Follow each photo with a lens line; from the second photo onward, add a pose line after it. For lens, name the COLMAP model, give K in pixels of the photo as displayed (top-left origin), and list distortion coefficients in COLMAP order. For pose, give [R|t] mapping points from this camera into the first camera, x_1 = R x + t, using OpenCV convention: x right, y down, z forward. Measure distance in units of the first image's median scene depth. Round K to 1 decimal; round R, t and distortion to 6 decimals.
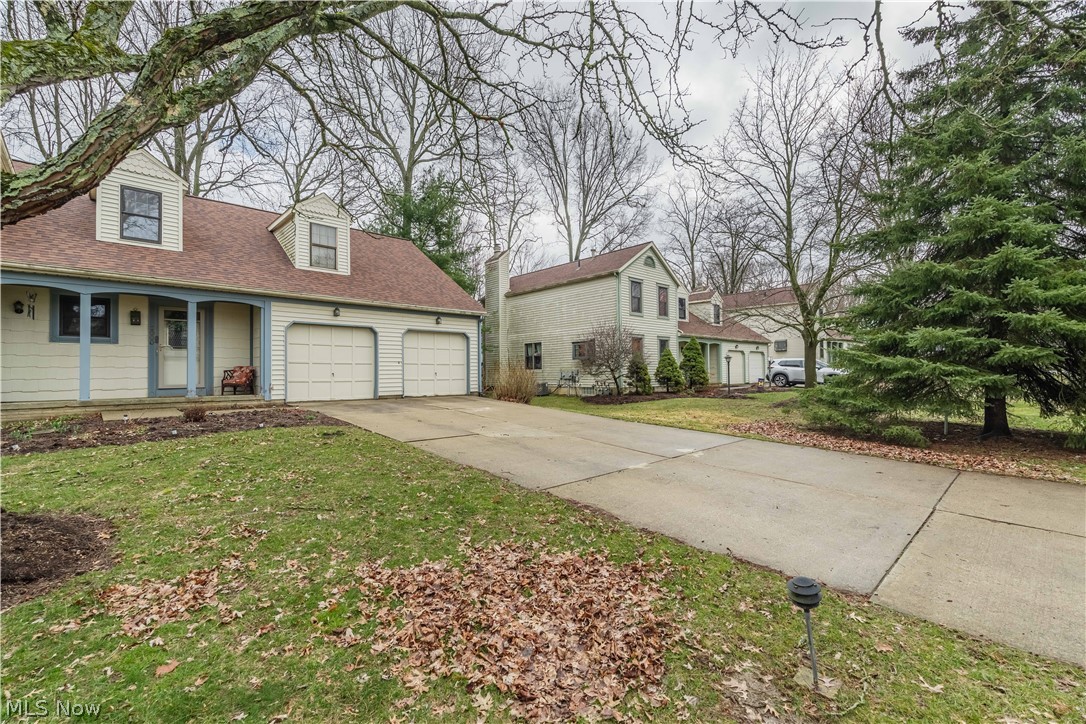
lens RADIAL K [[476.9, 0, 541.4], [0, 476.9, 365.5], [0, 0, 1]] dist [0.004288, 0.000448]
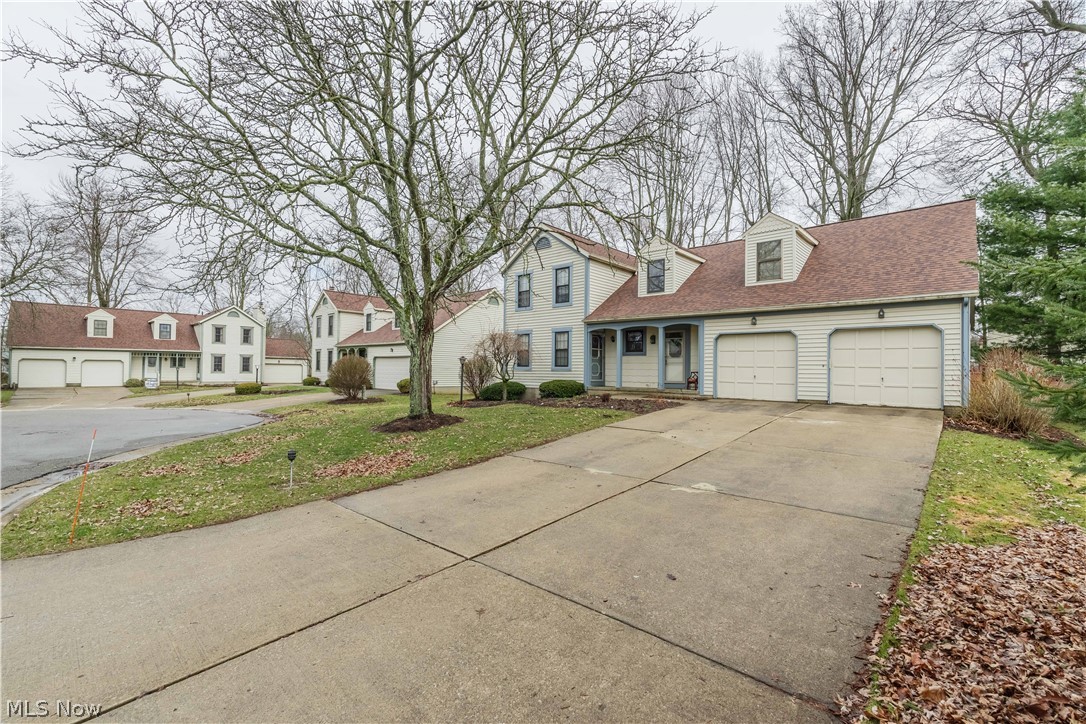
lens RADIAL K [[476.9, 0, 541.4], [0, 476.9, 365.5], [0, 0, 1]] dist [0.004288, 0.000448]
pose [[0.067736, 0.000891, -0.997703, 0.701850], [0.005198, 0.999986, 0.001246, -0.012653], [0.997690, -0.005271, 0.067731, 0.458443]]
